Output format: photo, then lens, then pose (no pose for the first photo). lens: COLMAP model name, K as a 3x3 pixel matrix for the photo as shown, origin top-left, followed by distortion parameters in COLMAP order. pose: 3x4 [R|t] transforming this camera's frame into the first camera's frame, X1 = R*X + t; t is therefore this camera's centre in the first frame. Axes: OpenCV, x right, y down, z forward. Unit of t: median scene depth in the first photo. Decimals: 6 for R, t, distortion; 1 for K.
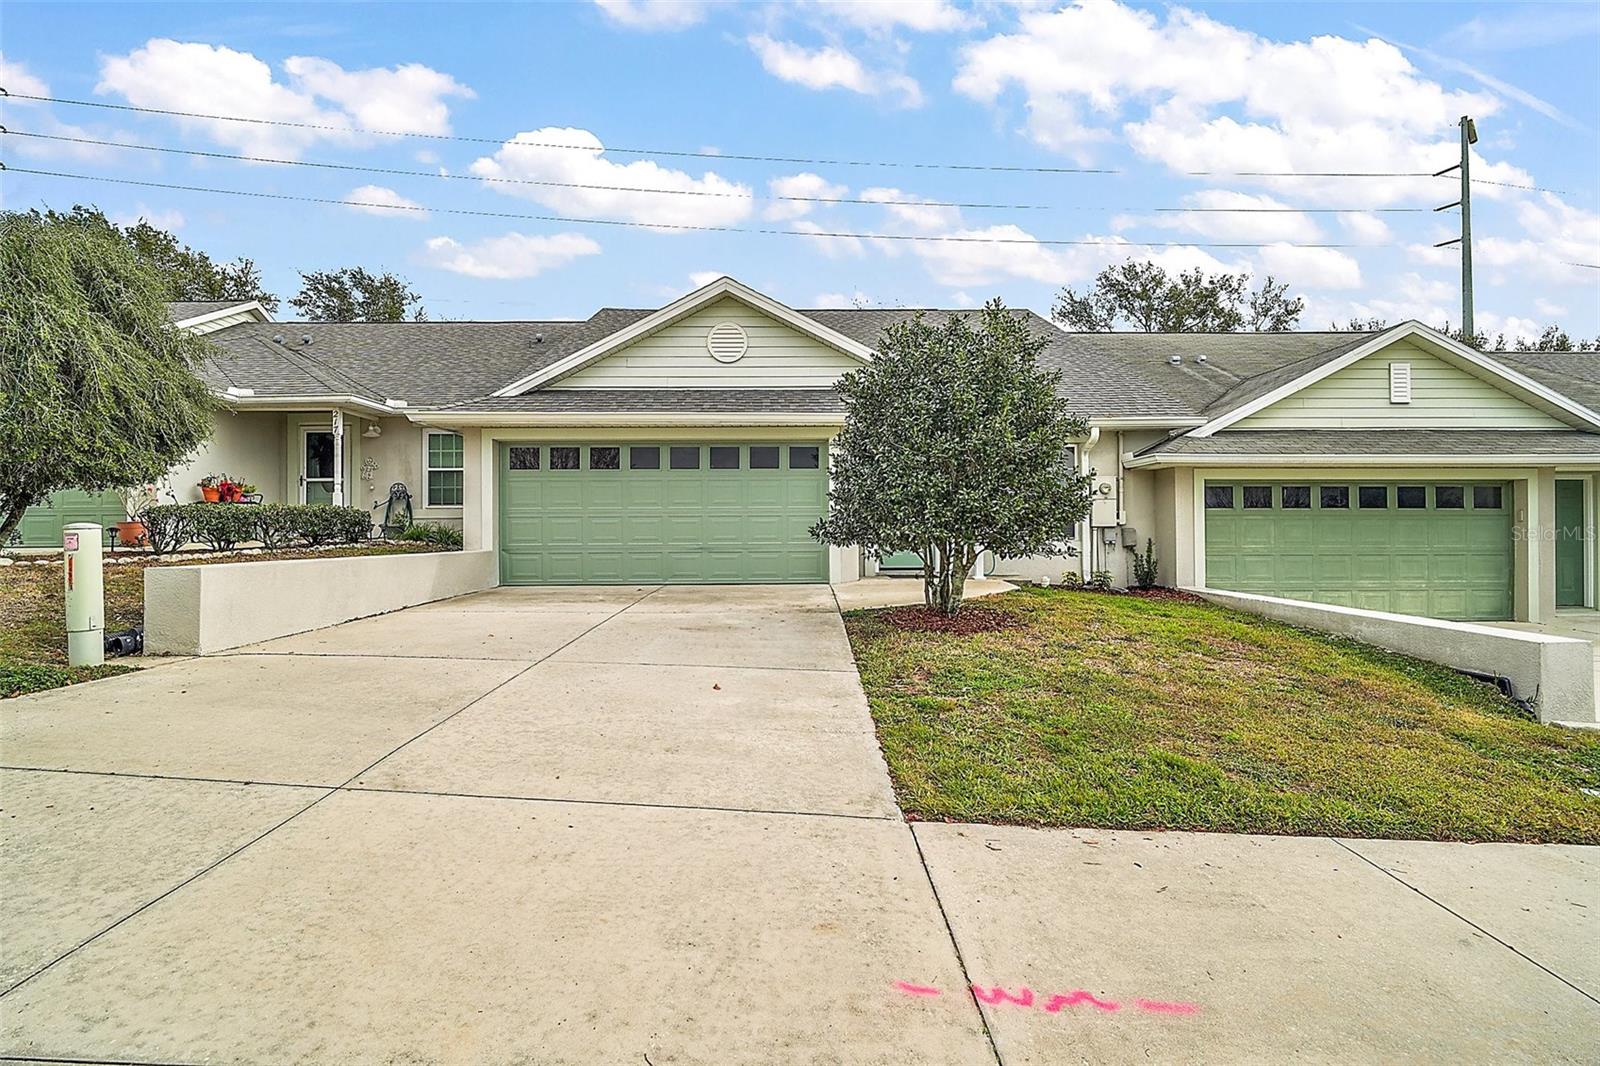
lens RADIAL K [[741.5, 0, 799.2], [0, 741.5, 525.5], [0, 0, 1]] dist [-0.001927, -0.000516]
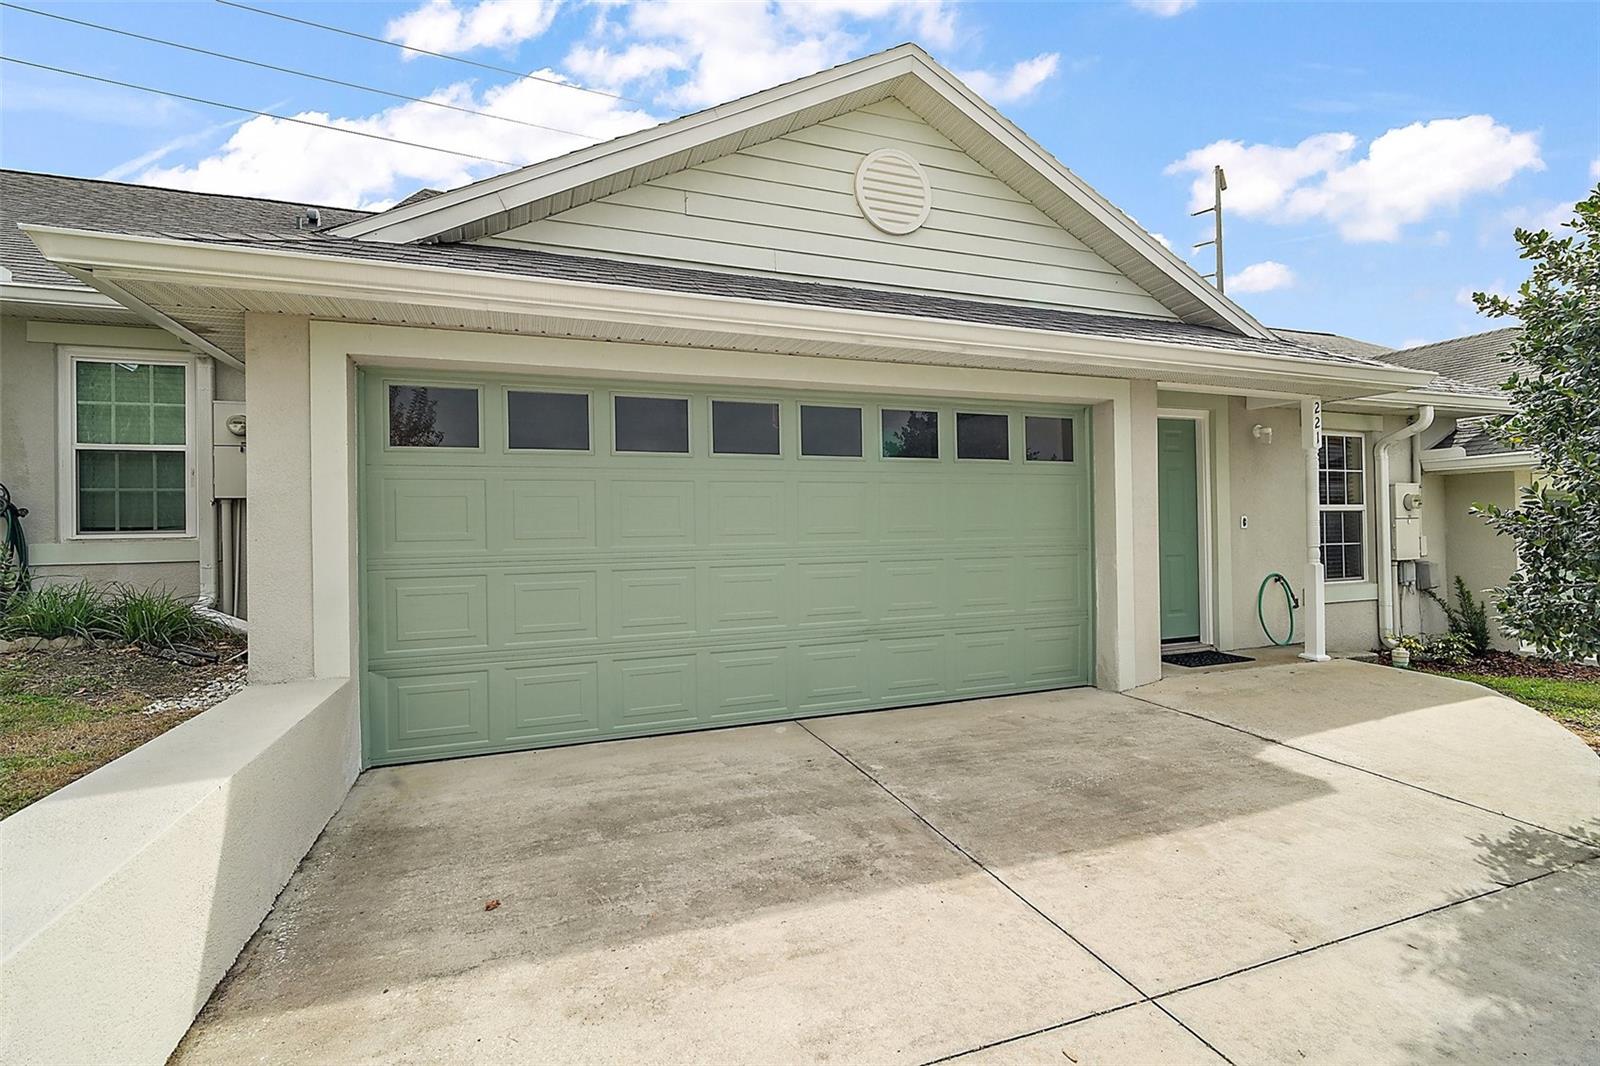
lens RADIAL K [[728.9, 0, 800.0], [0, 728.9, 533.0], [0, 0, 1]] dist [-0.000361, -0.000187]
pose [[0.939538, -0.011608, 0.342249, -0.316489], [0.007561, 0.999885, 0.013156, -0.035627], [-0.342362, -0.009773, 0.939517, 0.581454]]
